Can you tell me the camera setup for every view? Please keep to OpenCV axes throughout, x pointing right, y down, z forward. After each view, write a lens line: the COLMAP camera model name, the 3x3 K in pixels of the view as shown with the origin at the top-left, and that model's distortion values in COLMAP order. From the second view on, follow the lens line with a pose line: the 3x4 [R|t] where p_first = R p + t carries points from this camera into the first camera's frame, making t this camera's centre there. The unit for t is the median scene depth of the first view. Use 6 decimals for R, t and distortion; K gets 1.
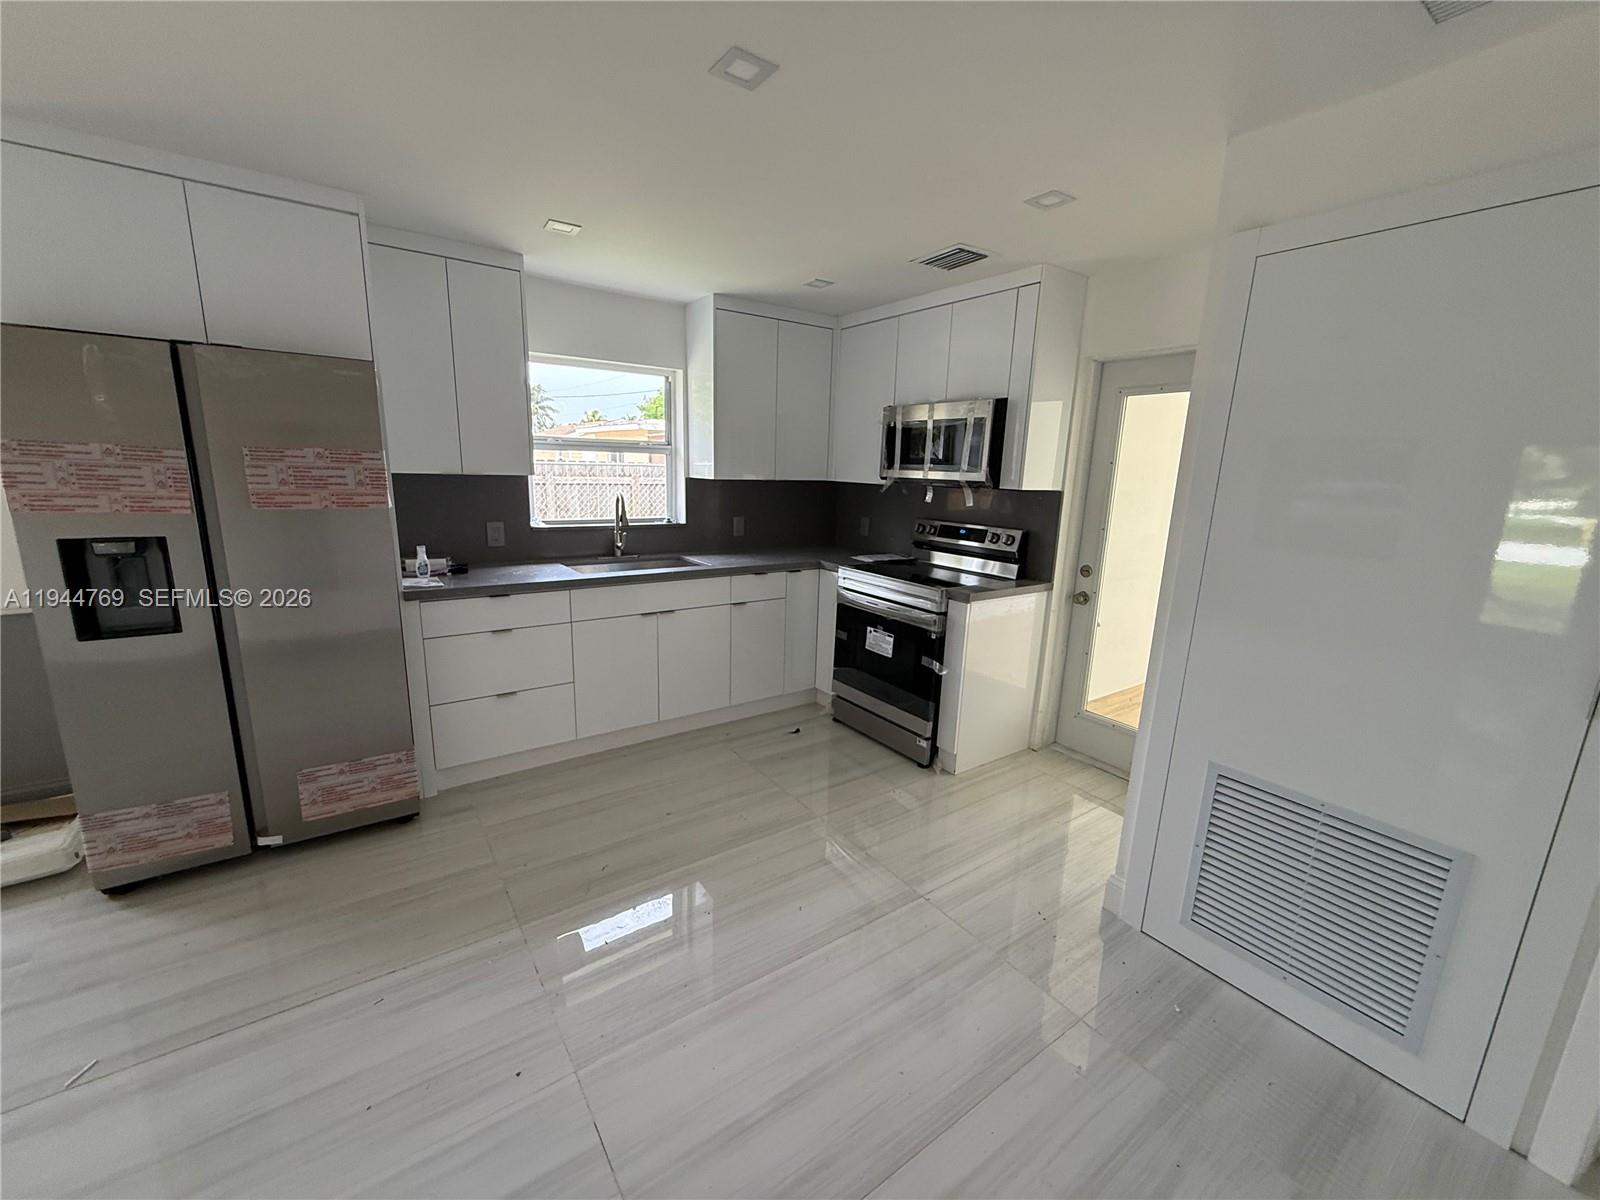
lens RADIAL K [[640.1, 0, 799.0], [0, 640.1, 604.0], [0, 0, 1]] dist [0.002418, -0.000001]
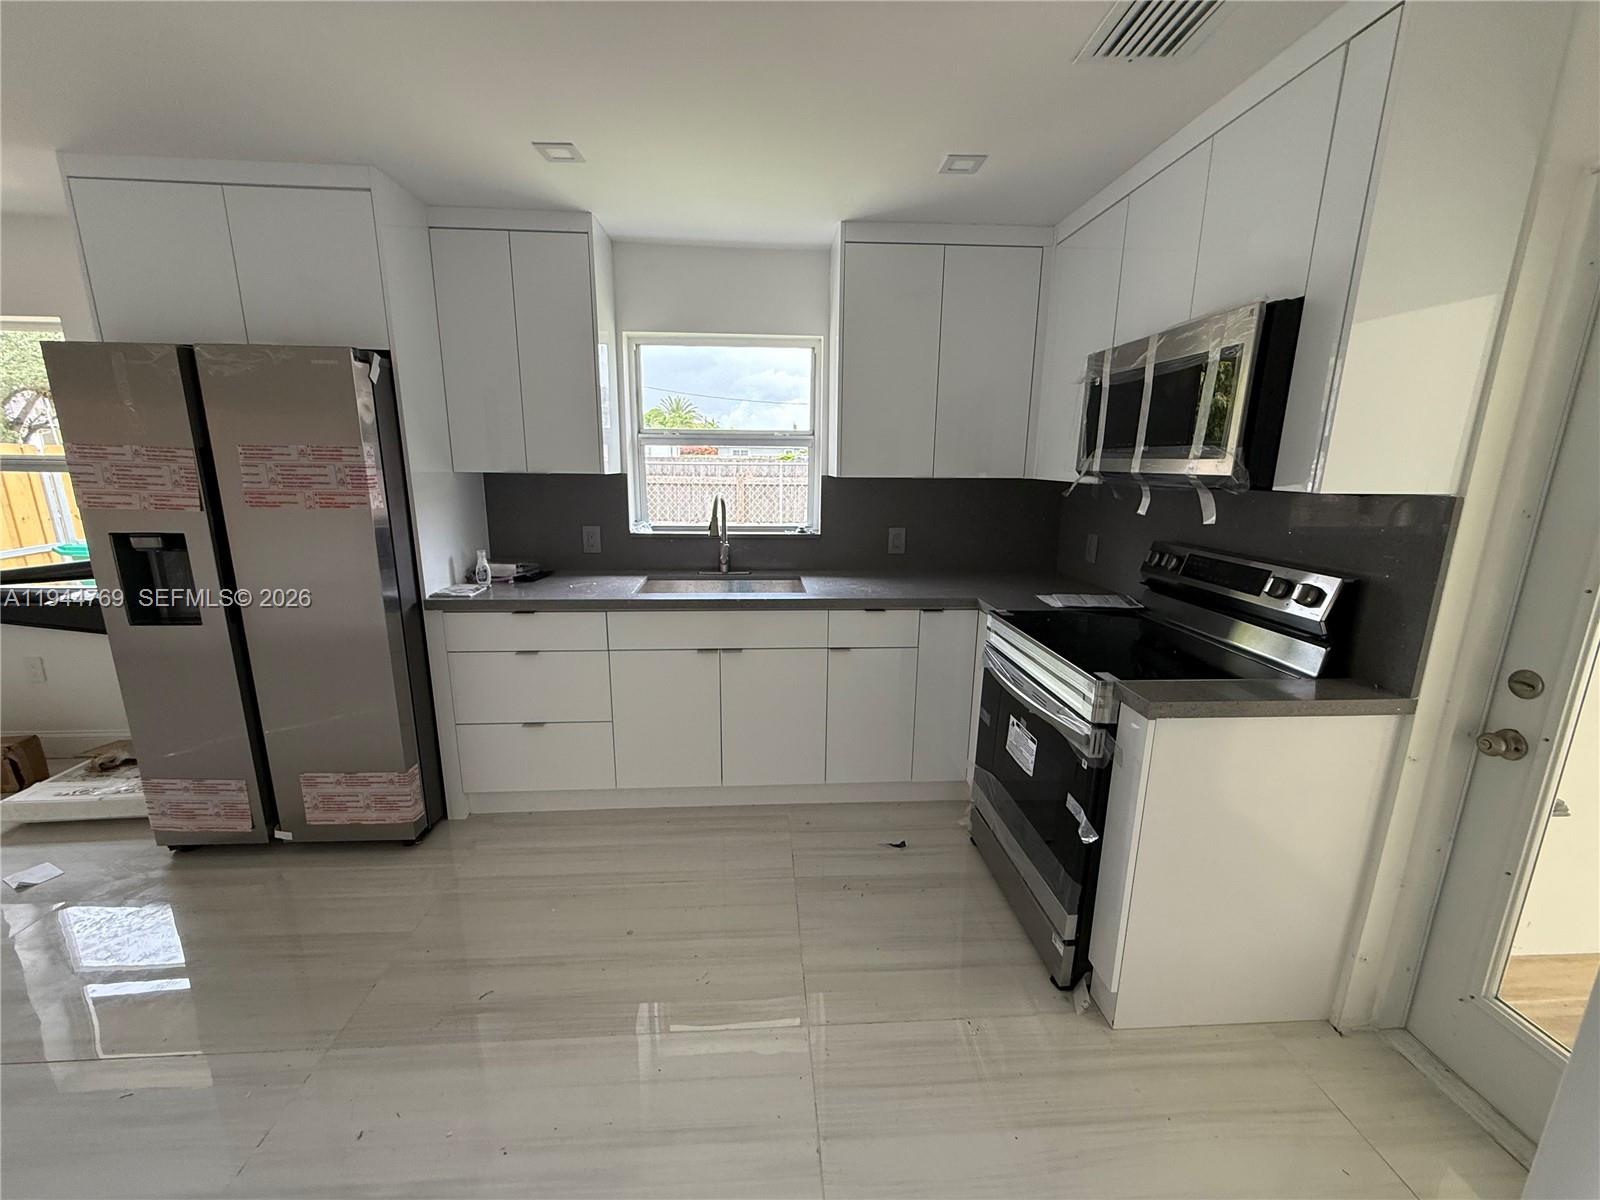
lens RADIAL K [[640.1, 0, 803.4], [0, 640.1, 602.2], [0, 0, 1]] dist [0.002418, -0.000001]
pose [[0.850761, 0.093574, -0.517155, 0.264896], [-0.096372, 0.995113, 0.021516, -0.071359], [0.516641, 0.031535, 0.855621, 0.397180]]
